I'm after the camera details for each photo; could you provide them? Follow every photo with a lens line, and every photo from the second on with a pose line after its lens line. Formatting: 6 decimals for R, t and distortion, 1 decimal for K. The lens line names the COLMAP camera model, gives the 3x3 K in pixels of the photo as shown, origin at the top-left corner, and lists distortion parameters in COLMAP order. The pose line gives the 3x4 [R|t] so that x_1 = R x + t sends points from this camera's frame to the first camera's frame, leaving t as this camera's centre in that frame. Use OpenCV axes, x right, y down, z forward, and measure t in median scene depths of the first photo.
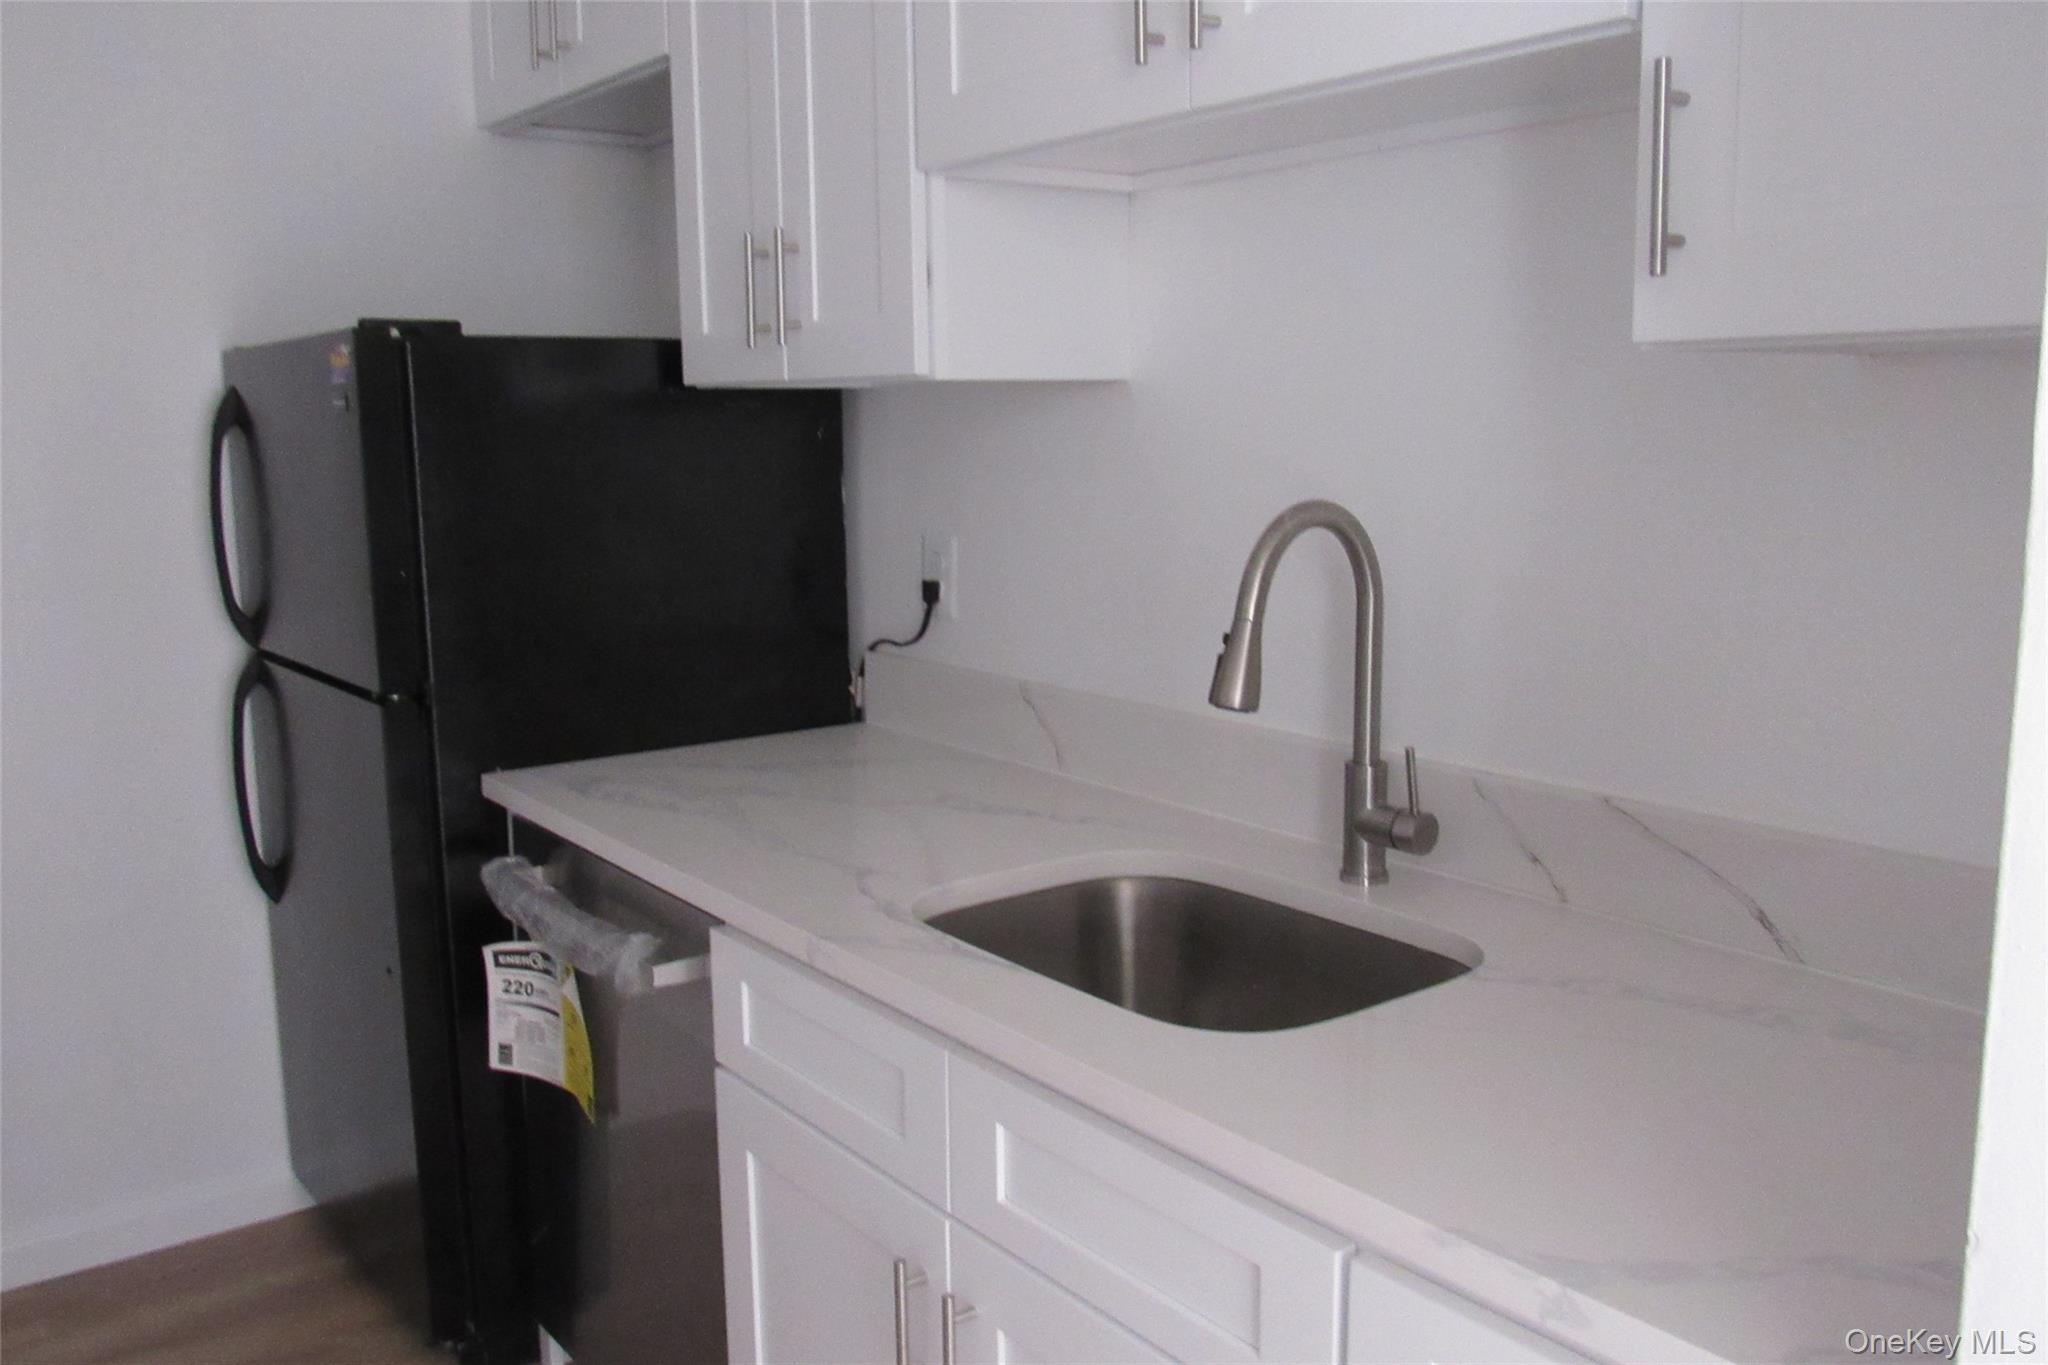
lens RADIAL K [[1682.1, 0, 1026.1], [0, 1682.1, 686.2], [0, 0, 1]] dist [-0.046962, 0.004003]
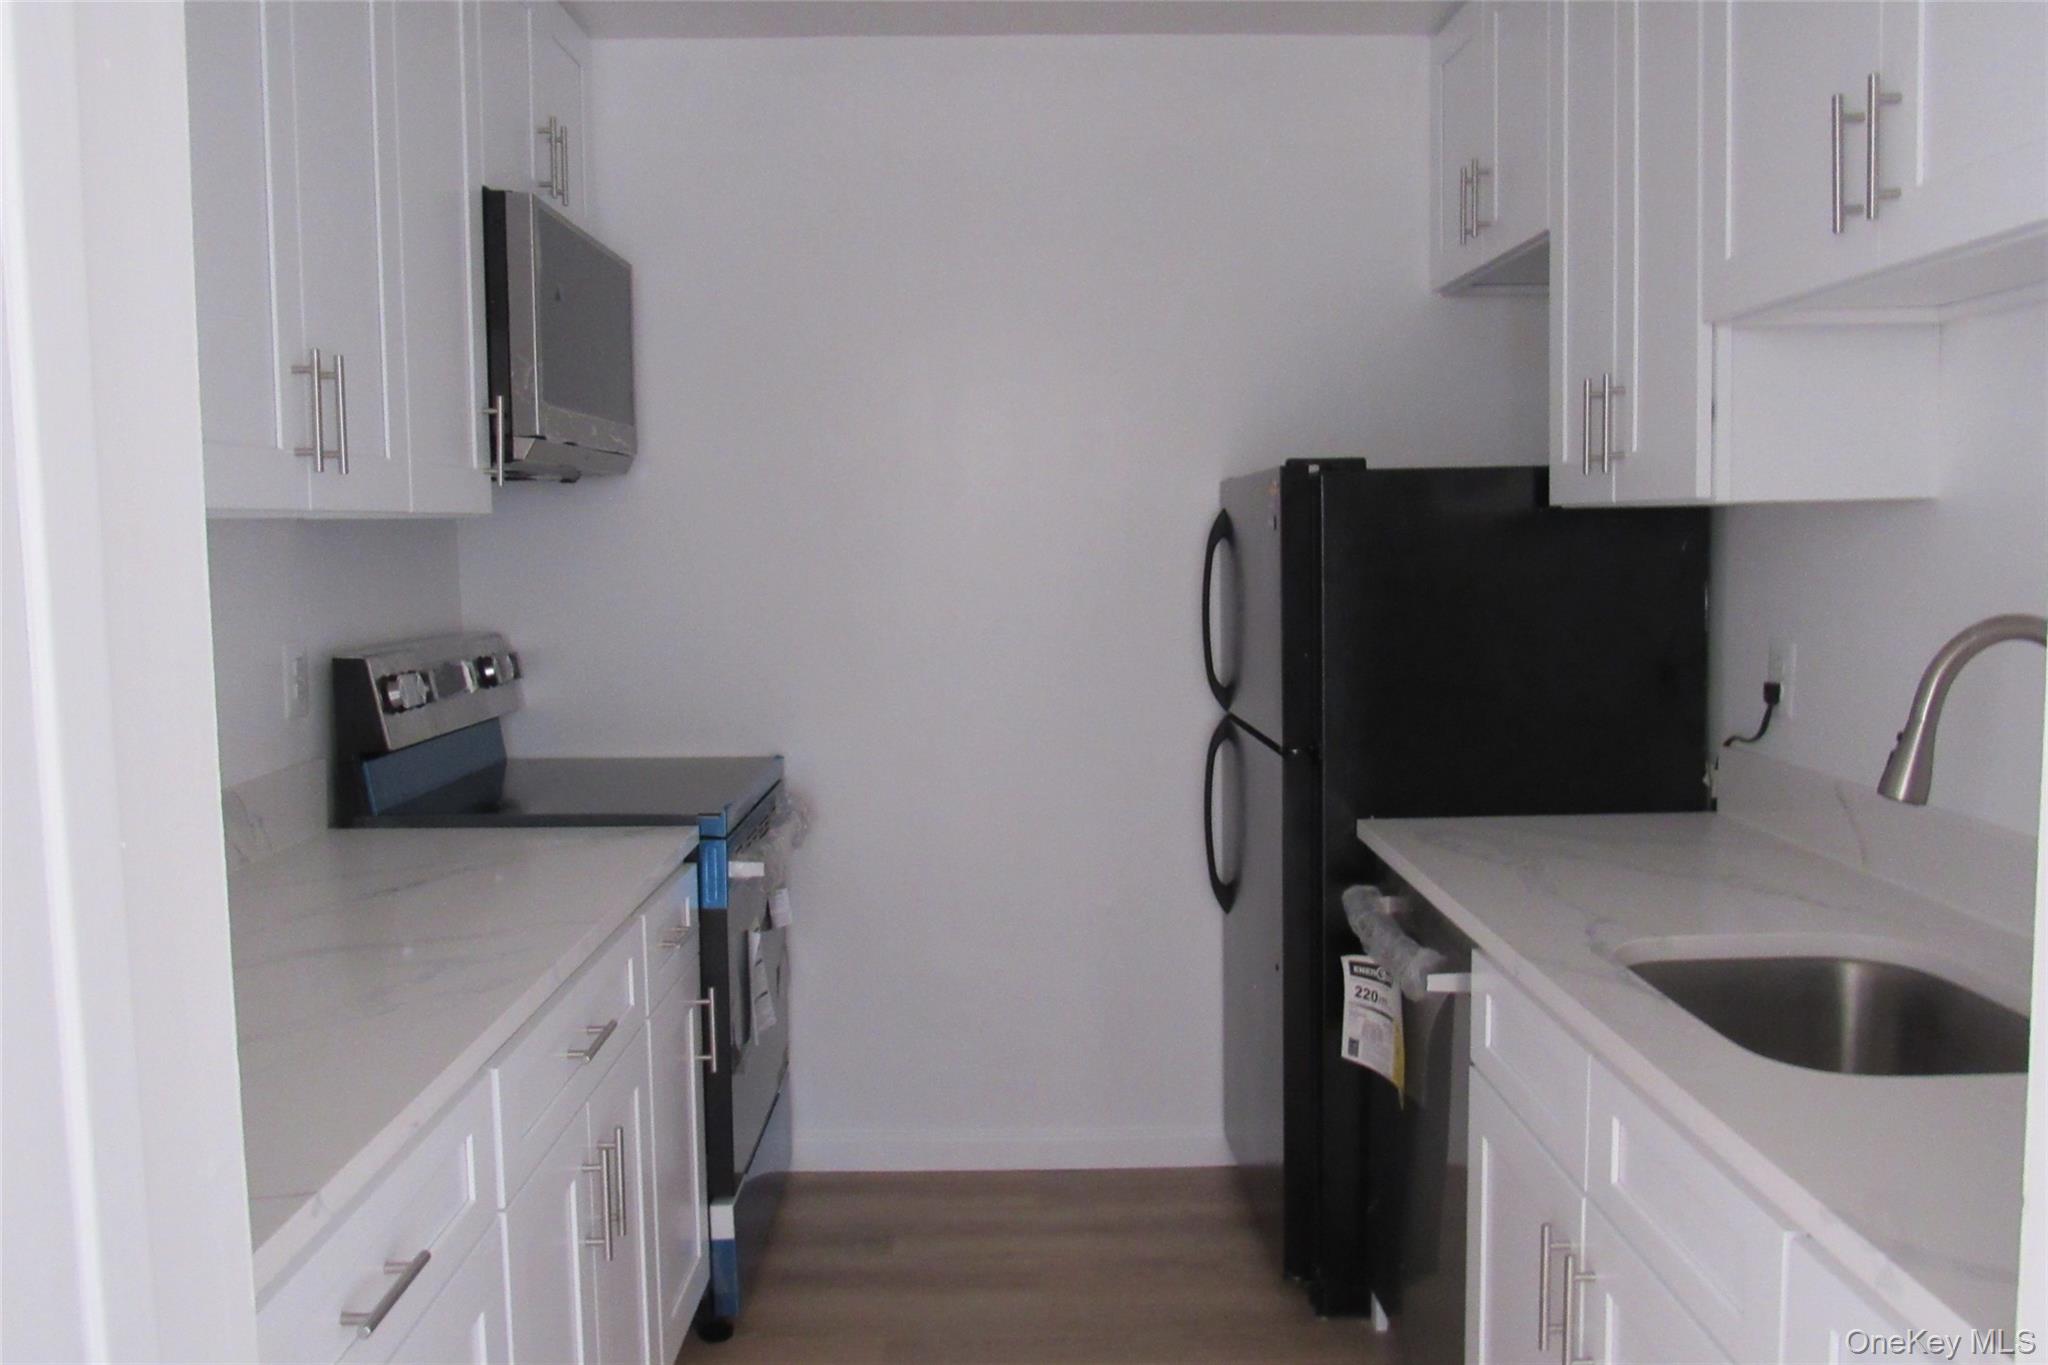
lens RADIAL K [[1682.1, 0, 1023.9], [0, 1682.1, 678.4], [0, 0, 1]] dist [-0.046962, 0.004003]
pose [[0.800670, 0.045359, -0.597386, 0.221113], [-0.084338, 0.995734, -0.037431, 0.016405], [0.593140, 0.080352, 0.801080, -0.156297]]
